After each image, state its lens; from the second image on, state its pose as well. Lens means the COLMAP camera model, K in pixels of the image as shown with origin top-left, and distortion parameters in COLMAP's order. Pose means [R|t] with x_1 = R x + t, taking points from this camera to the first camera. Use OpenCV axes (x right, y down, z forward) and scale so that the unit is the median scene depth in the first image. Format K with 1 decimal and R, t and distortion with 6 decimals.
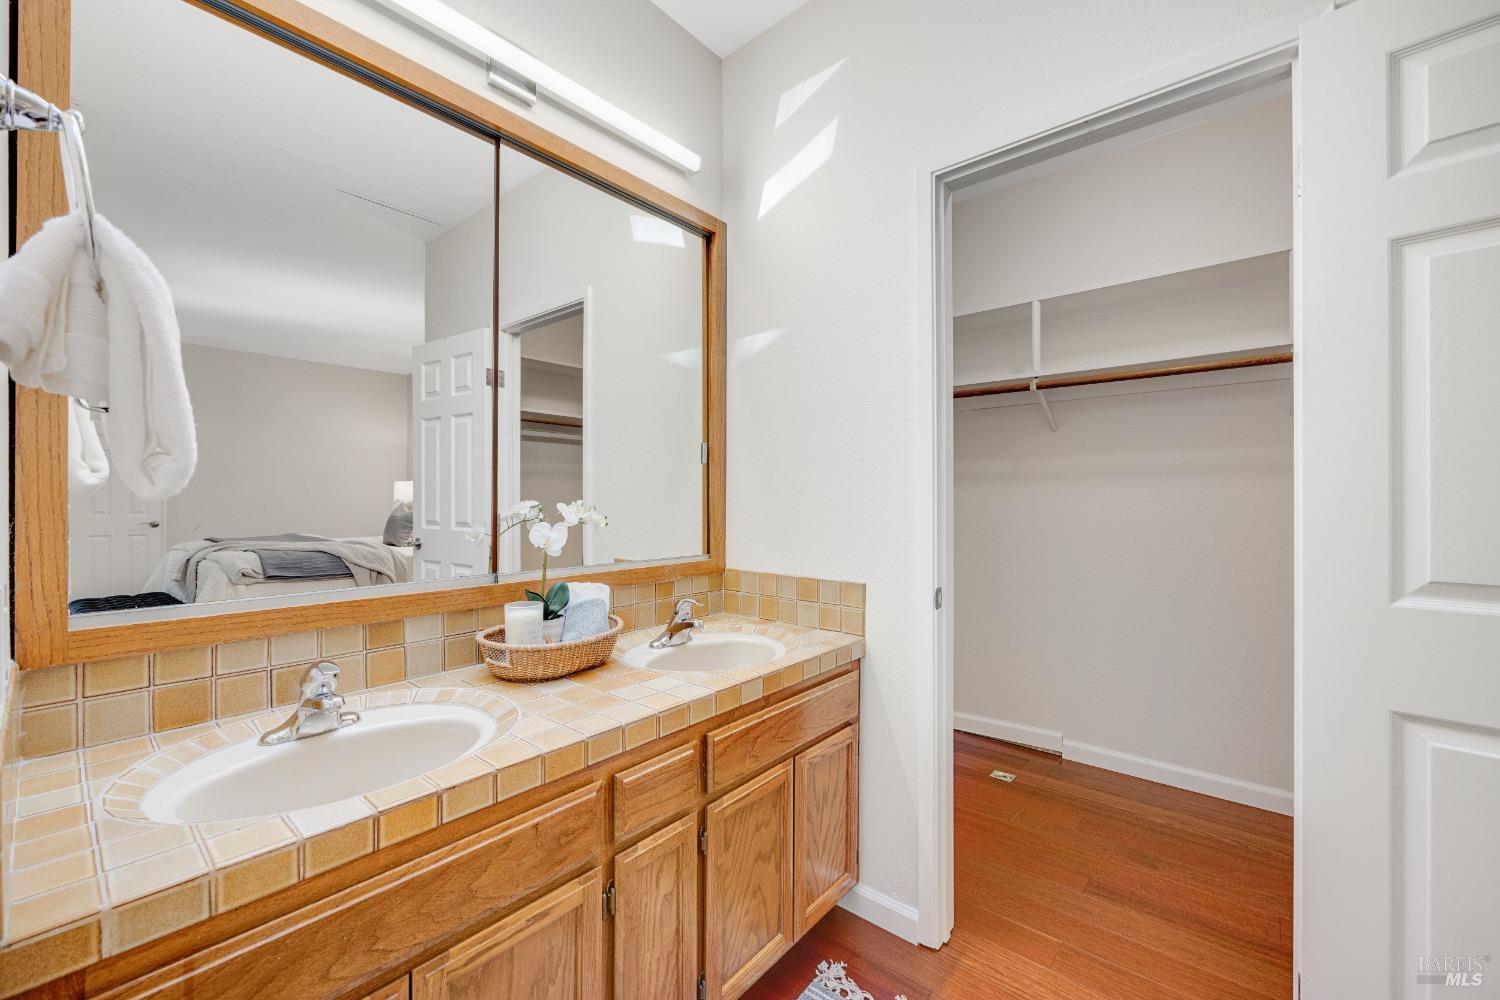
lens RADIAL K [[600.3, 0, 761.7], [0, 600.3, 499.8], [0, 0, 1]] dist [-0.002287, -0.000220]
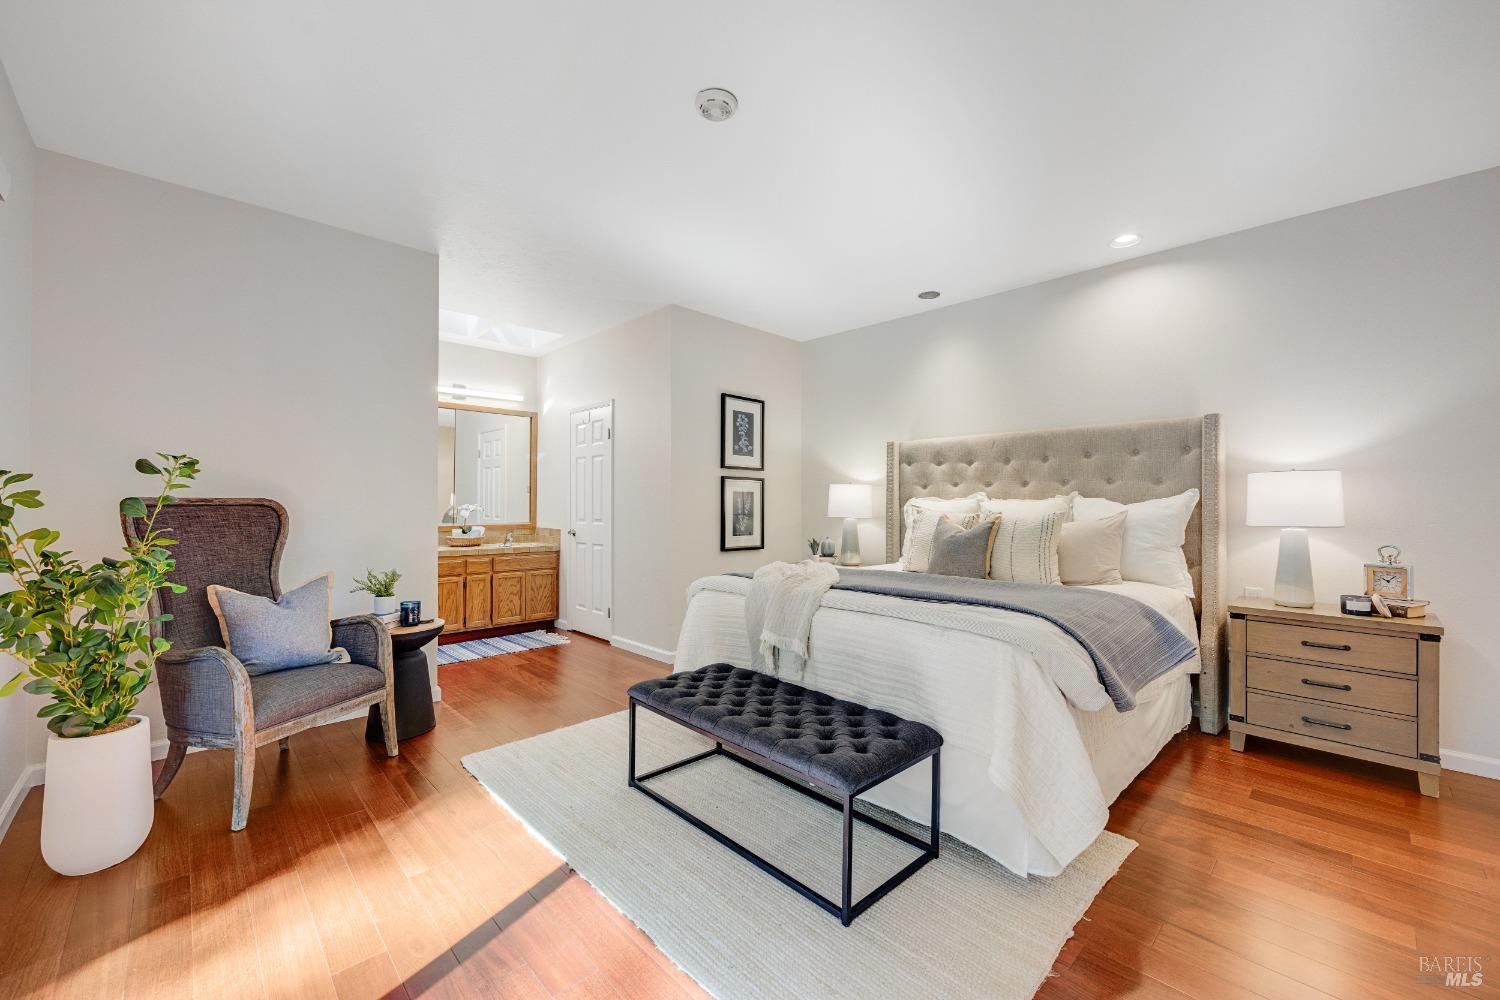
lens RADIAL K [[616.9, 0, 754.4], [0, 616.9, 506.0], [0, 0, 1]] dist [0.002558, 0.000239]
pose [[0.992617, 0.004340, -0.121210, 1.929467], [-0.004119, 0.999989, 0.002074, -0.002732], [0.121217, -0.001560, 0.992625, -2.670311]]
